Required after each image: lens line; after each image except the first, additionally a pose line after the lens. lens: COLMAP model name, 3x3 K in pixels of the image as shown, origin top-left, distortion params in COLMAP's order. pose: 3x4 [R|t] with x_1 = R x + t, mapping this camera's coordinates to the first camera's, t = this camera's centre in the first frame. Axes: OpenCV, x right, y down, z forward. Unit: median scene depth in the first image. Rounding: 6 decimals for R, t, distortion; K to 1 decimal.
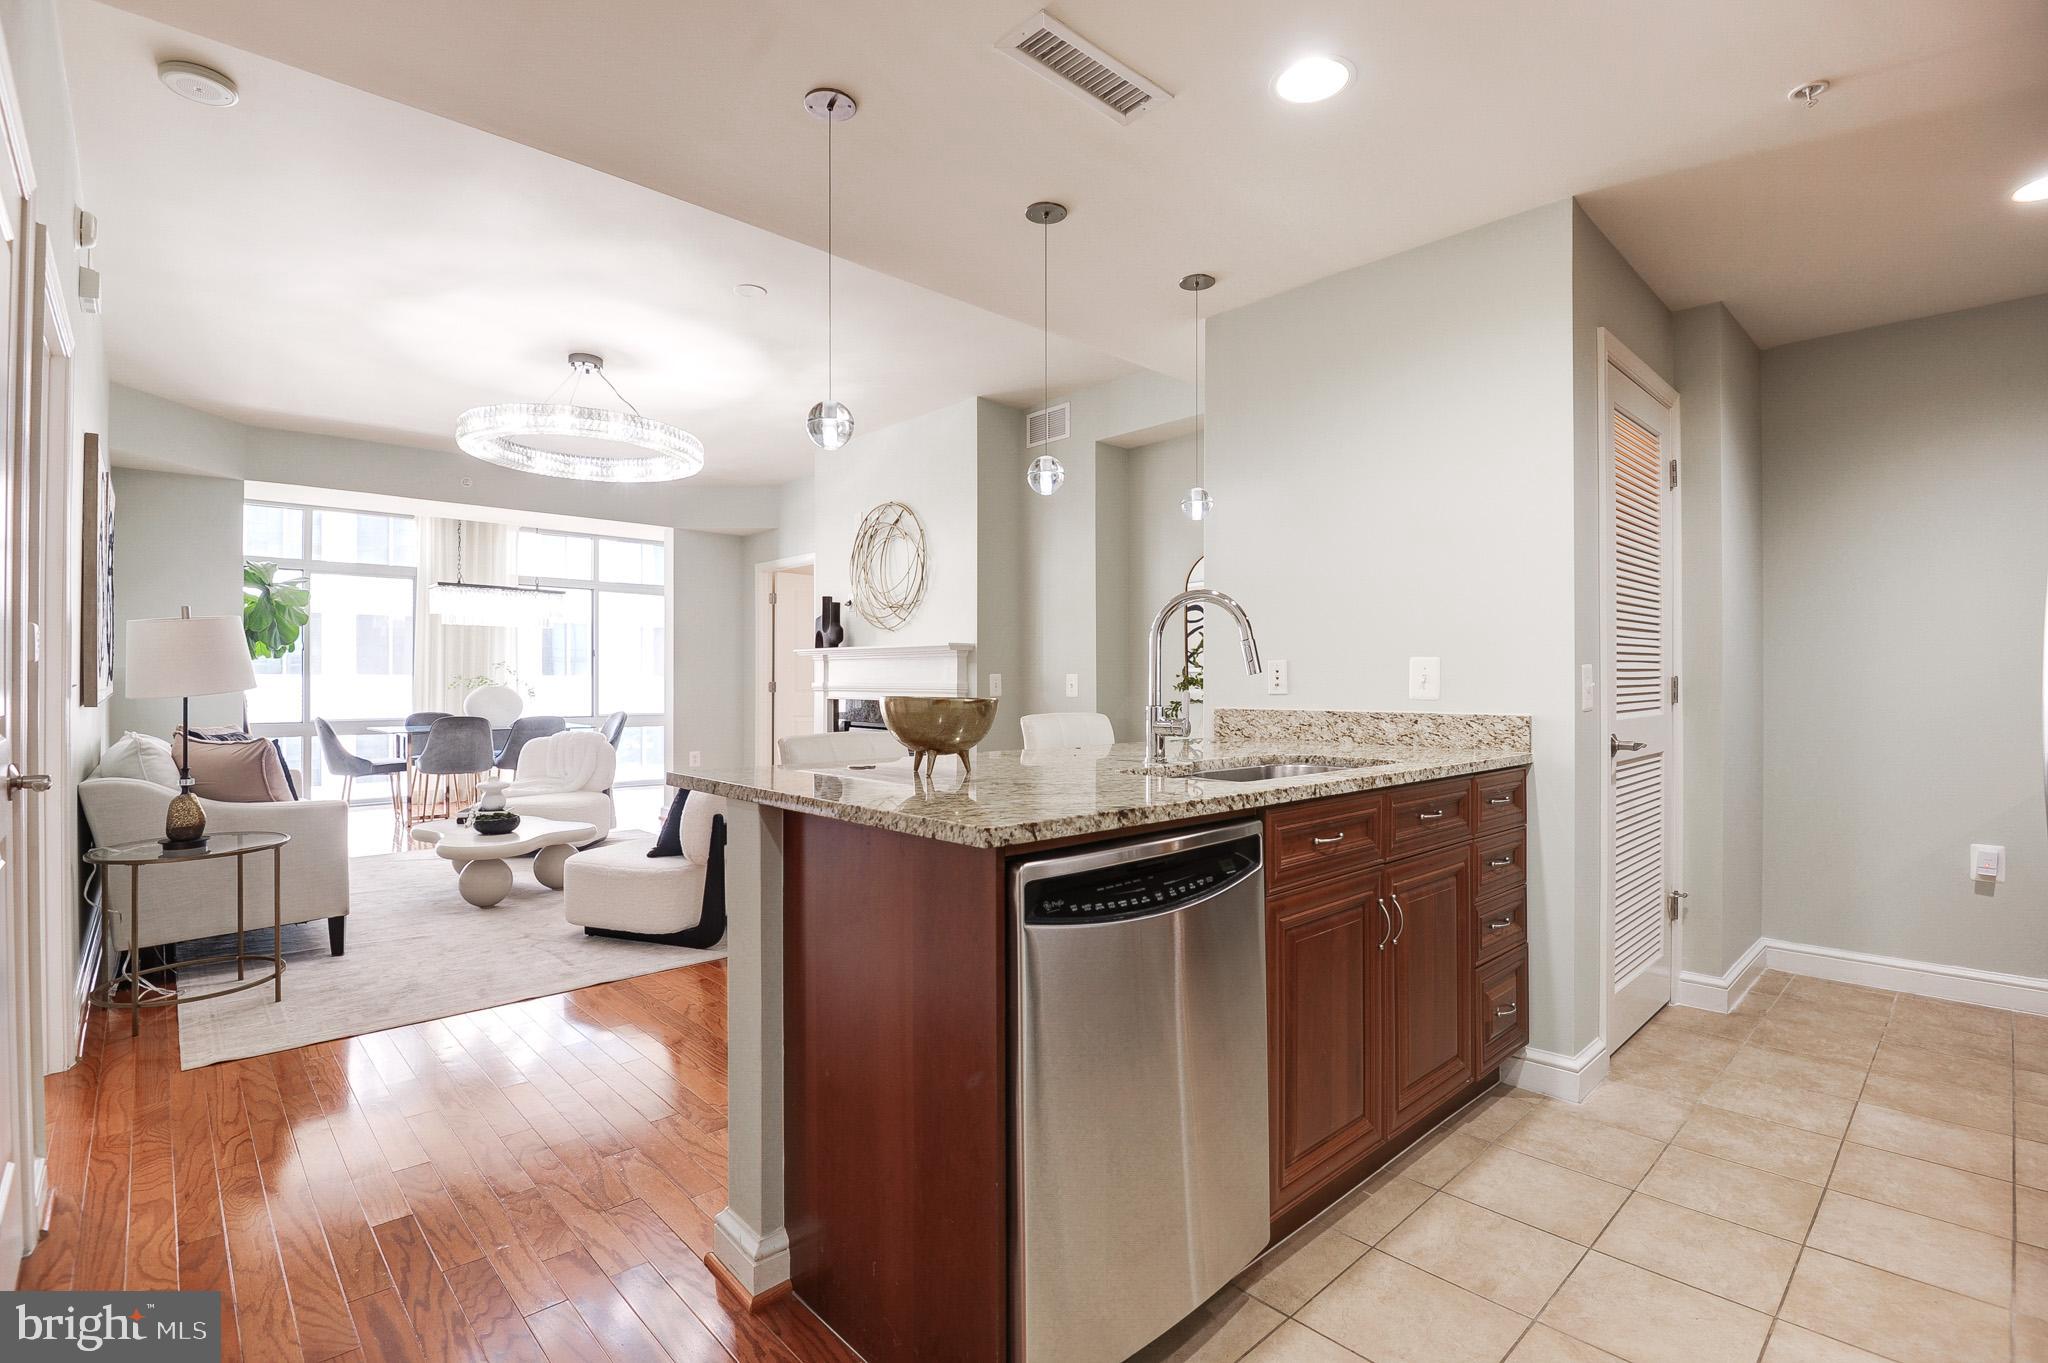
lens RADIAL K [[938.3, 0, 1023.3], [0, 938.3, 681.2], [0, 0, 1]] dist [-0.008761, -0.009051]
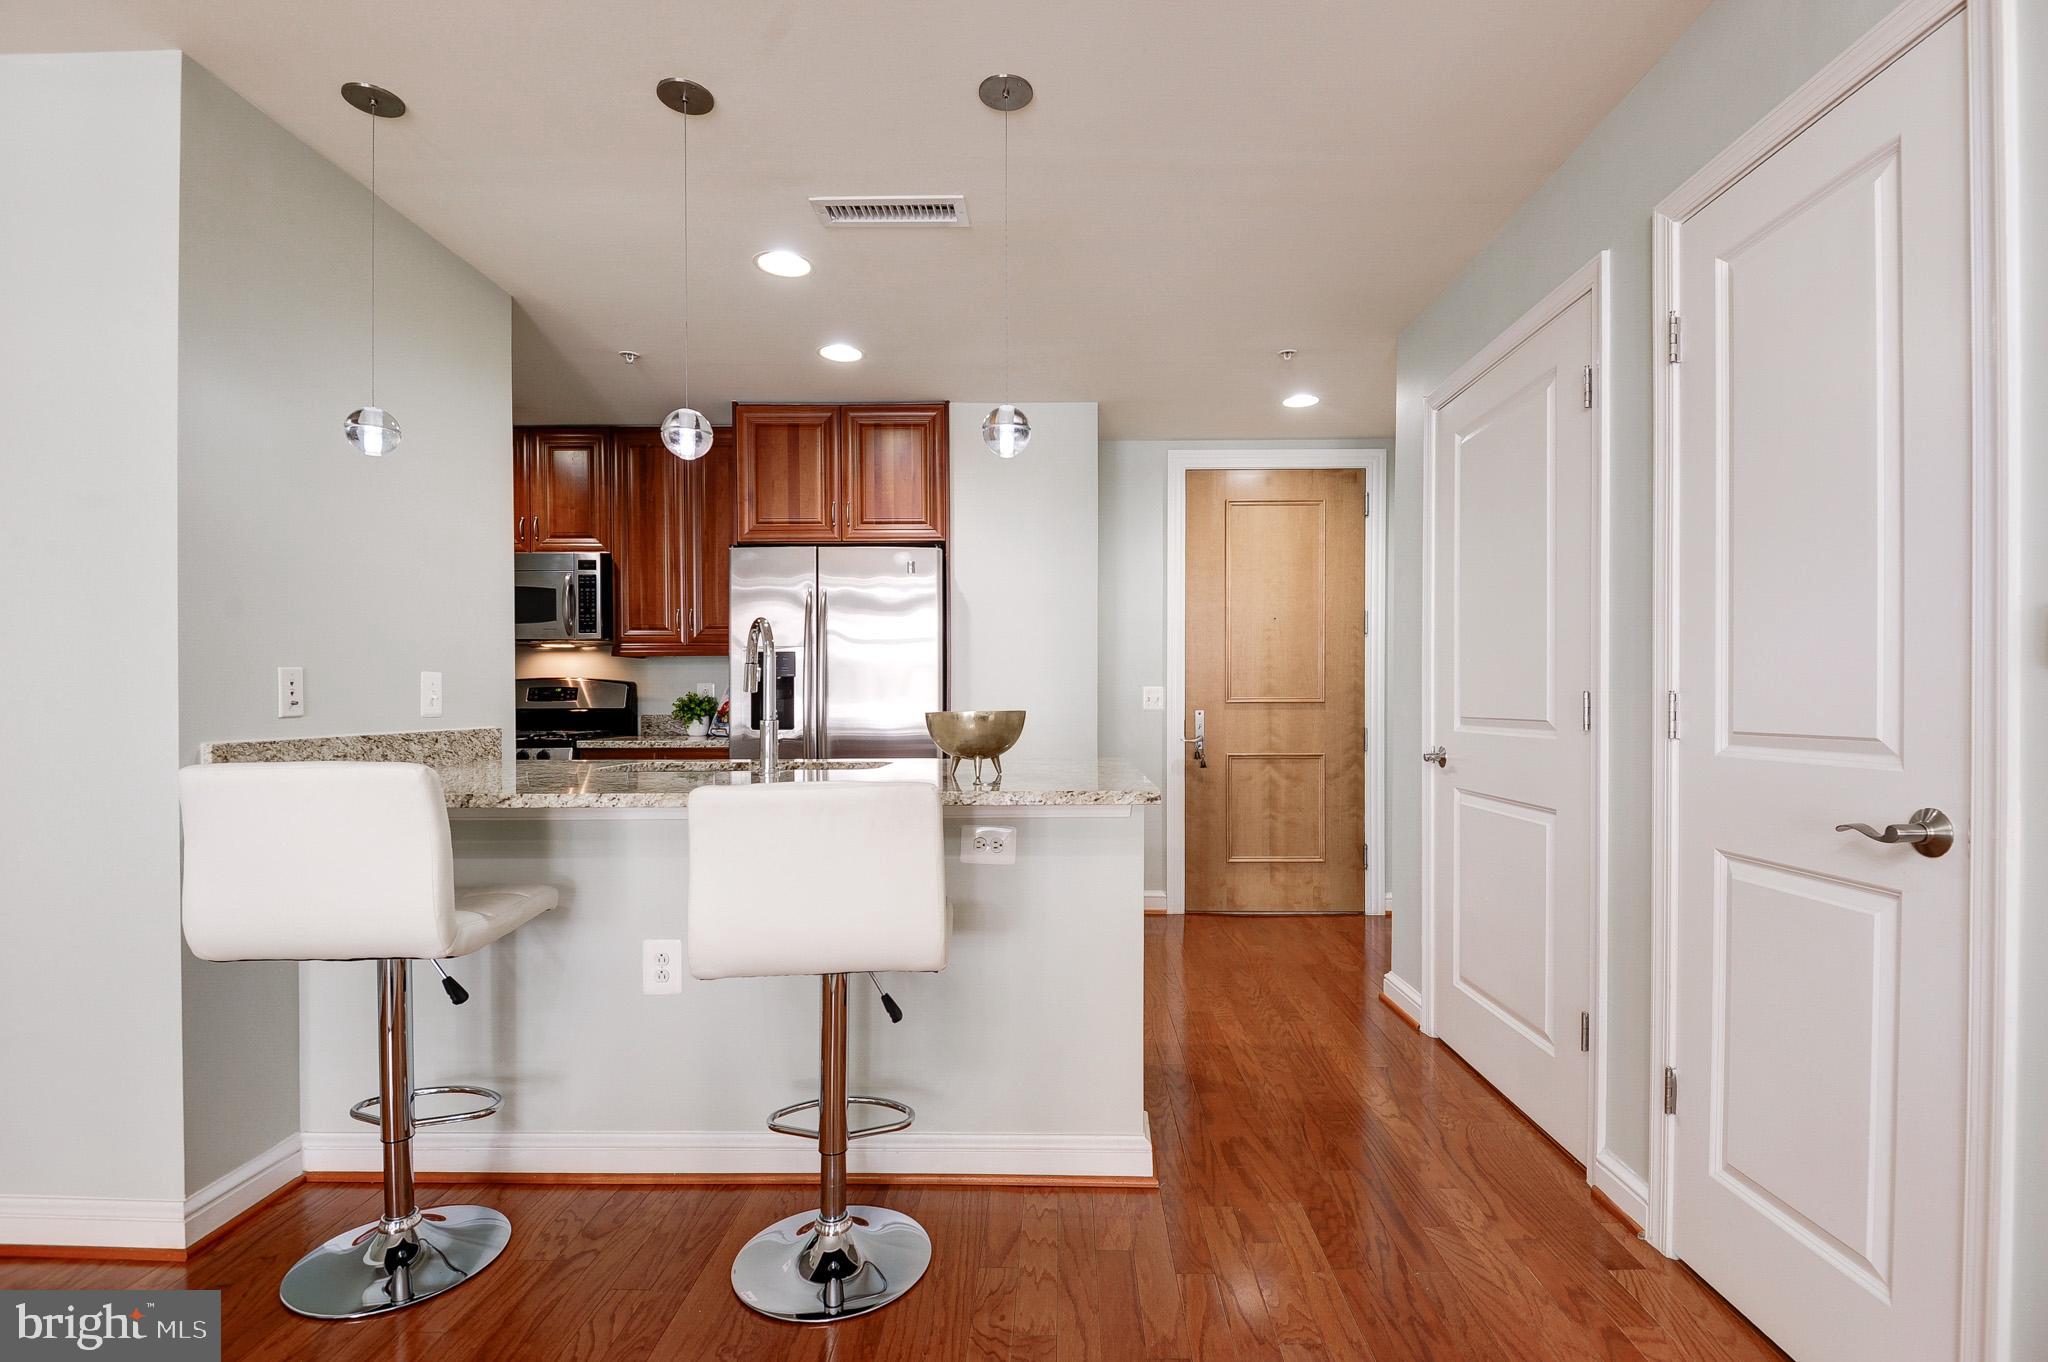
lens RADIAL K [[938.3, 0, 1069.7], [0, 938.3, 700.6], [0, 0, 1]] dist [-0.008761, -0.009051]
pose [[-0.735372, -0.002380, 0.677660, -0.675704], [0.001363, 0.999987, 0.004992, -0.000690], [-0.677662, 0.004594, -0.735359, 1.240425]]
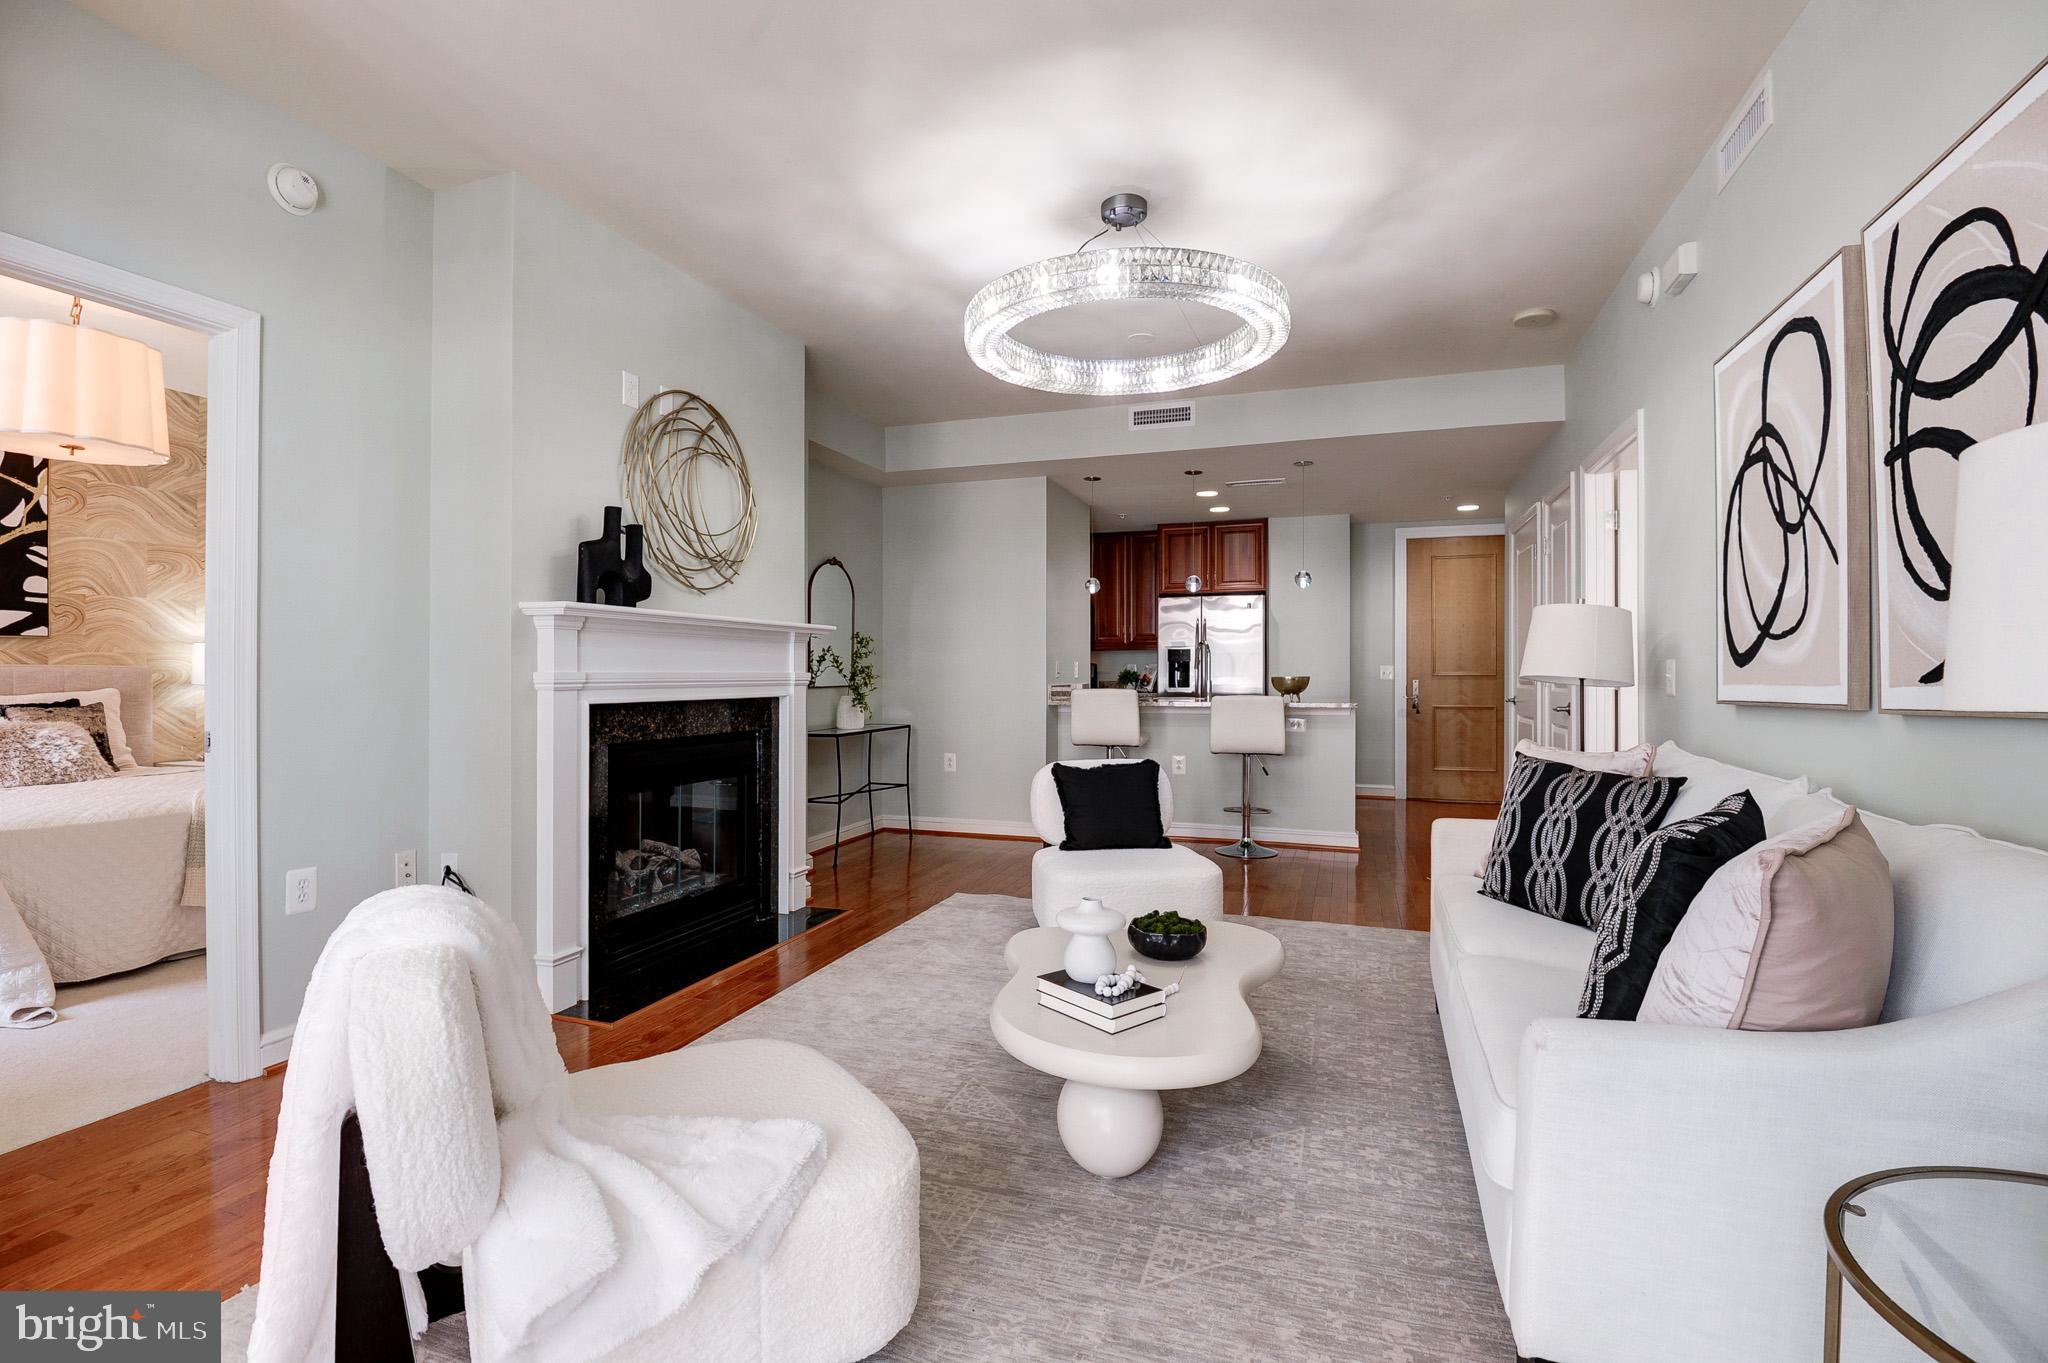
lens RADIAL K [[938.3, 0, 1018.6], [0, 938.3, 670.4], [0, 0, 1]] dist [-0.008761, -0.009051]
pose [[-0.460890, 0.002329, 0.887454, -1.700811], [-0.001515, 0.999993, -0.003411, 0.007624], [-0.887456, -0.002916, -0.460883, 2.255383]]
